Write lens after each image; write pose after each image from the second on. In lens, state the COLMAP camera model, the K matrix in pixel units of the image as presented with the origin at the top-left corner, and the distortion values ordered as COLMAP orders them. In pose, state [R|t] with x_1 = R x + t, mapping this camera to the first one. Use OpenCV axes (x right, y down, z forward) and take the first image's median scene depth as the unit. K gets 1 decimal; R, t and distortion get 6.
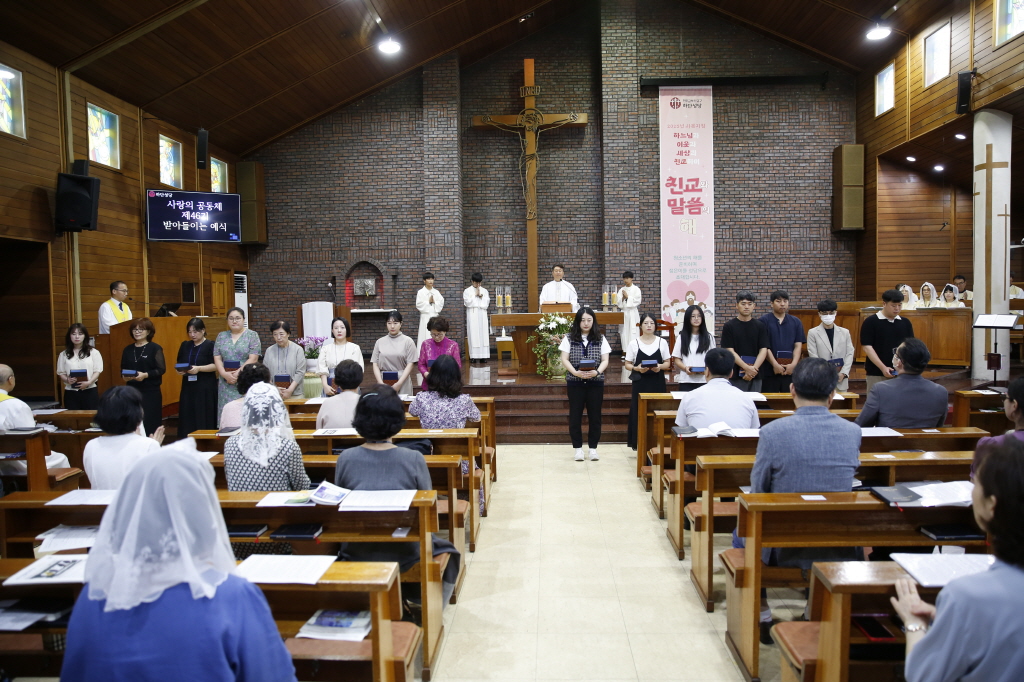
lens RADIAL K [[692.4, 0, 512.0], [0, 692.4, 341.0], [0, 0, 1]] dist [-0.106281, 0.080888]
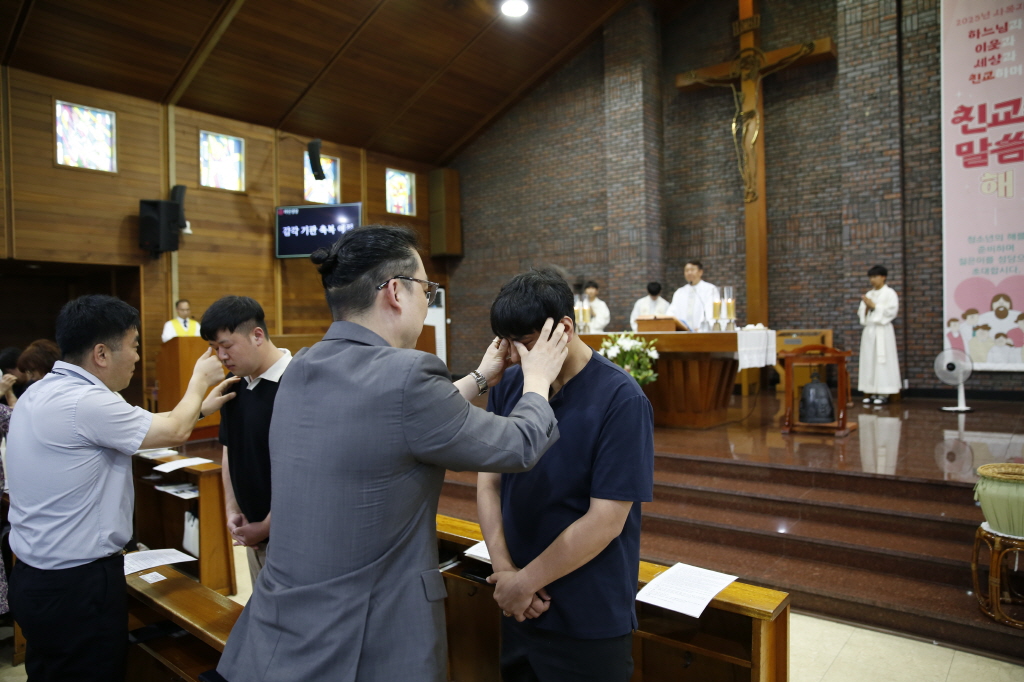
lens RADIAL K [[693.6, 0, 512.0], [0, 693.6, 341.0], [0, 0, 1]] dist [-0.108133, 0.083811]
pose [[0.806308, 0.011468, -0.591385, 0.353264], [-0.023419, 0.999647, -0.012545, -0.021100], [0.591033, 0.023965, 0.806292, 0.393362]]
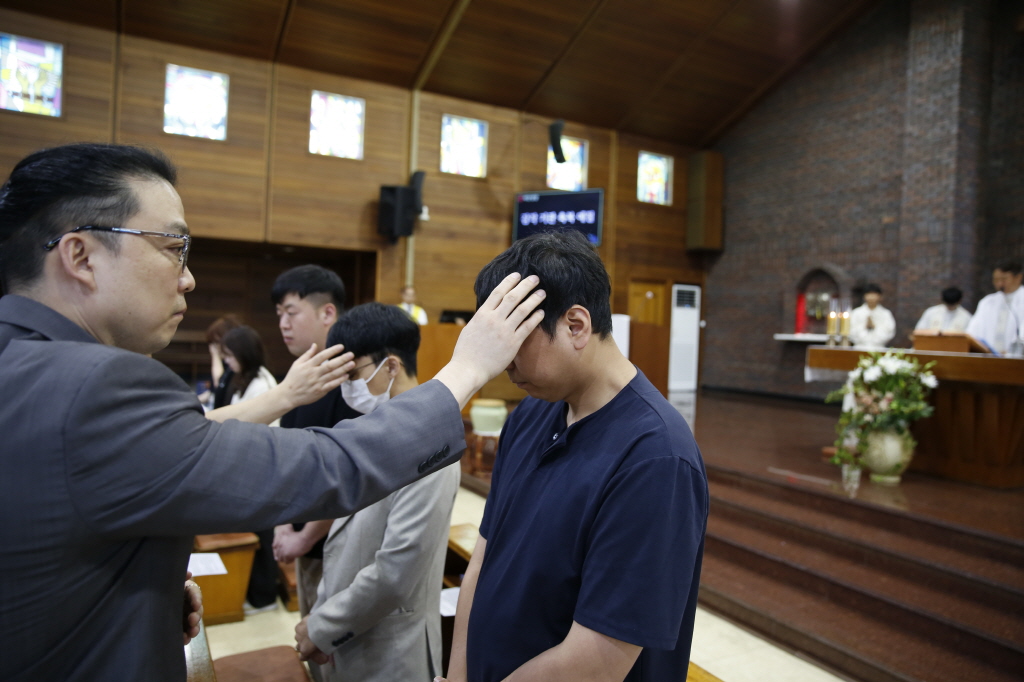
lens RADIAL K [[732.0, 0, 512.0], [0, 732.0, 341.0], [0, 0, 1]] dist [-0.094015, 0.084130]
pose [[0.522749, 0.055731, -0.850663, 0.353666], [-0.091534, 0.995761, 0.008988, -0.025571], [0.847558, 0.073167, 0.525635, 0.469751]]
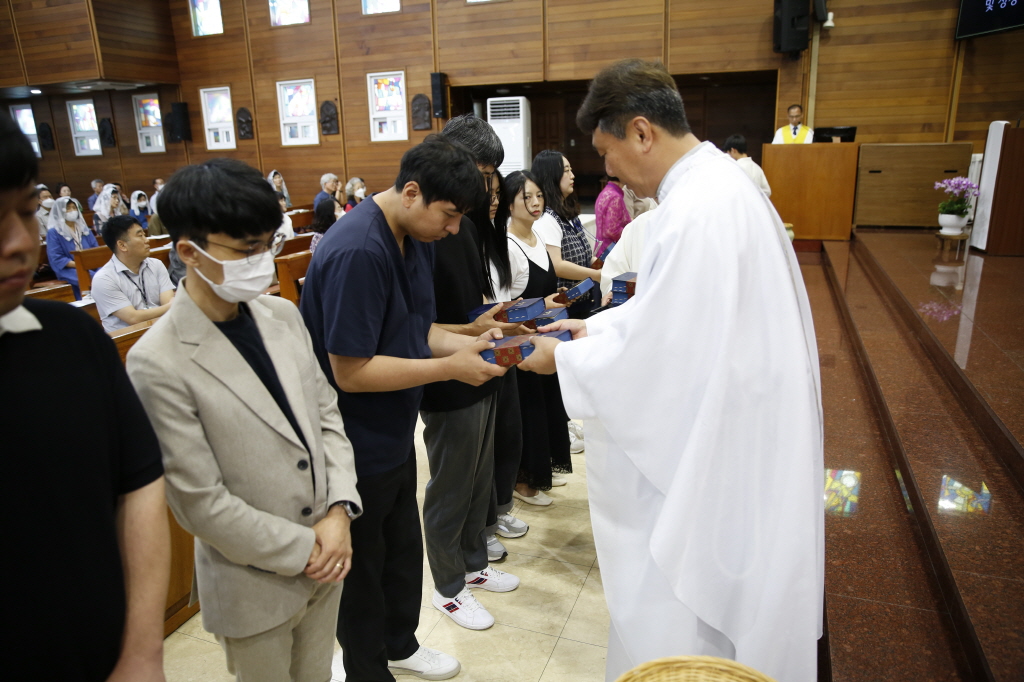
lens RADIAL K [[692.4, 0, 512.0], [0, 692.4, 341.0], [0, 0, 1]] dist [-0.106281, 0.080888]
pose [[-0.308487, 0.287755, -0.906660, 0.435104], [-0.011093, 0.951993, 0.305918, -0.047875], [0.951164, 0.104430, -0.290486, 0.781266]]
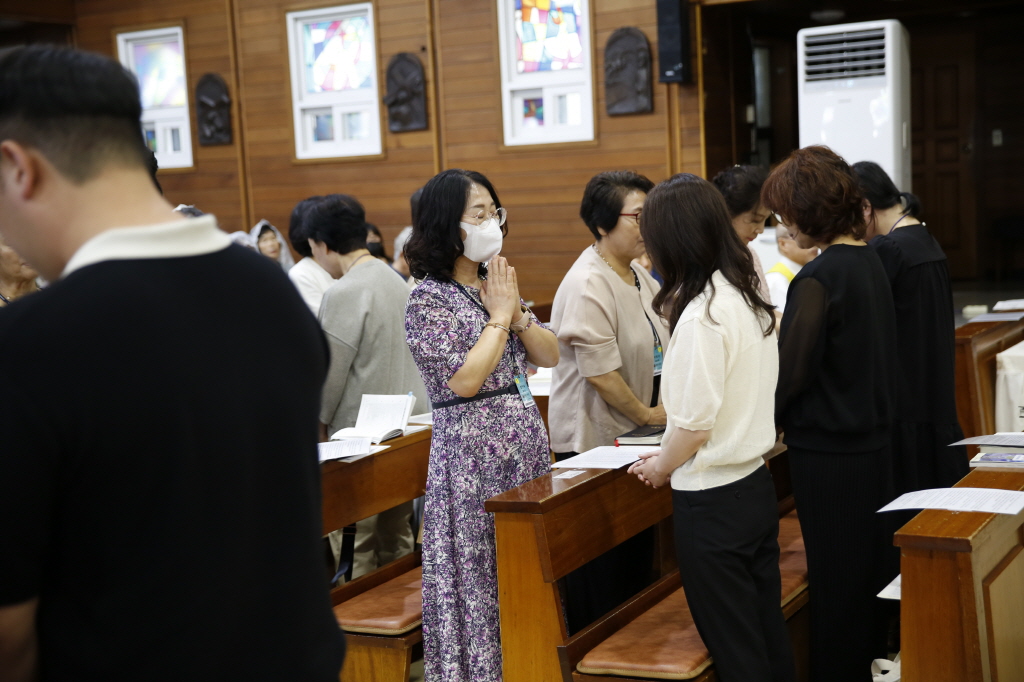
lens RADIAL K [[1424.4, 0, 512.0], [0, 1424.4, 341.0], [0, 0, 1]] dist [0.104997, 0.067796]
pose [[-0.468811, 0.143088, -0.871632, 0.261989], [0.019399, 0.988222, 0.151794, -0.030088], [0.883085, 0.054254, -0.466065, 0.667980]]
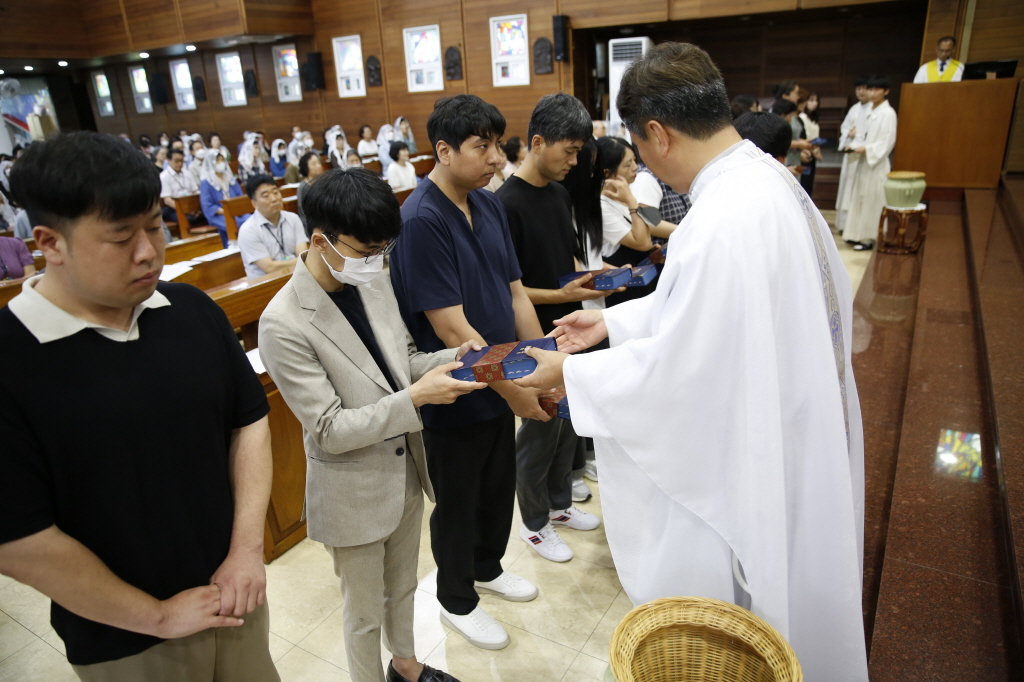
lens RADIAL K [[690.1, 0, 512.0], [0, 690.1, 341.0], [0, 0, 1]] dist [-0.106874, 0.079234]
pose [[-0.471580, 0.351728, -0.808641, 0.444180], [0.024467, 0.921876, 0.386712, -0.060247], [0.881484, 0.162581, -0.443344, 0.798621]]
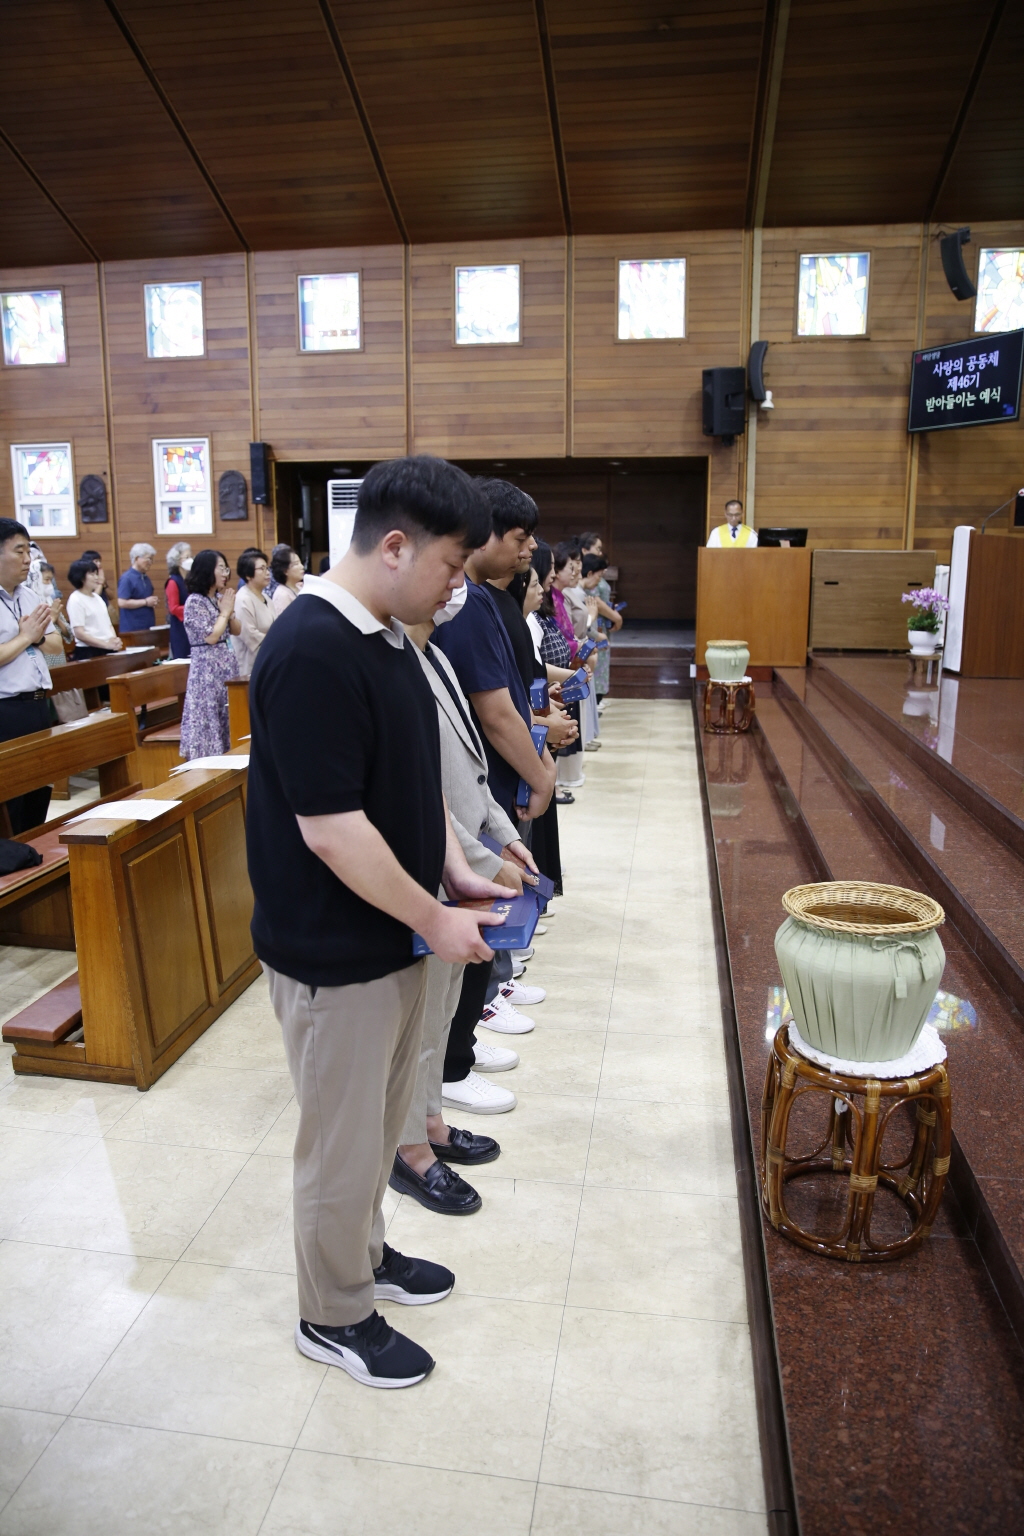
lens RADIAL K [[1038.7, 0, 512.0], [0, 1038.7, 768.0], [0, 0, 1]] dist [-0.106281, 0.080888]
pose [[-0.104482, 0.223917, -0.968992, 0.555027], [-0.044169, 0.972318, 0.229449, -0.040300], [0.993546, 0.066772, -0.091699, 0.735094]]
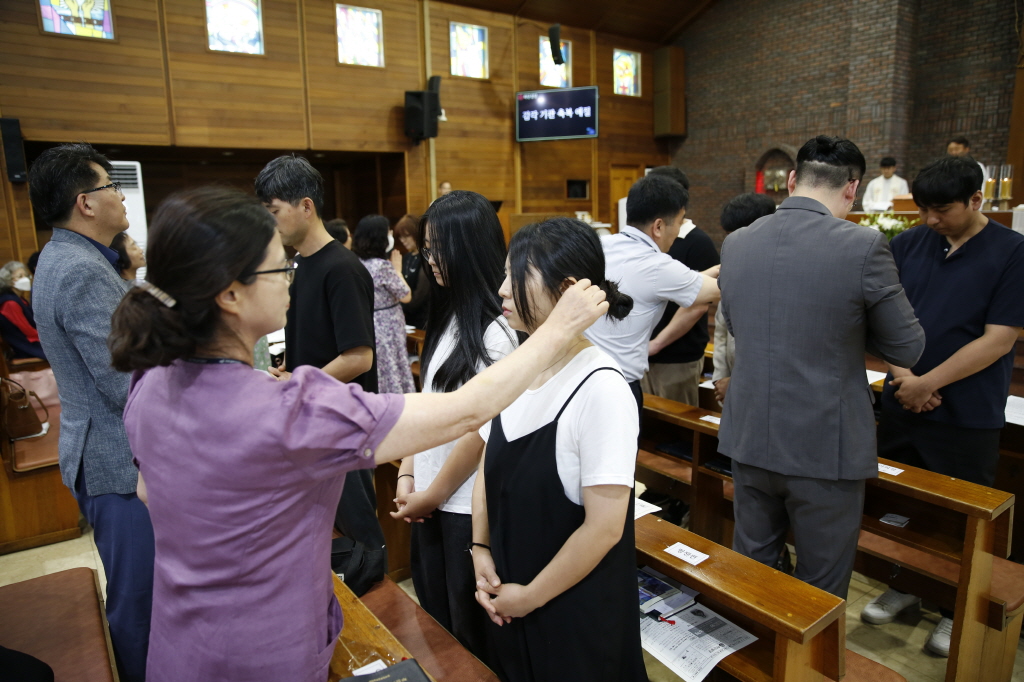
lens RADIAL K [[692.4, 0, 512.0], [0, 692.4, 341.0], [0, 0, 1]] dist [-0.106281, 0.080888]
pose [[0.629897, 0.142720, -0.763453, 0.341892], [-0.026709, 0.986371, 0.162356, -0.013105], [0.776219, -0.081876, 0.625124, 0.287329]]
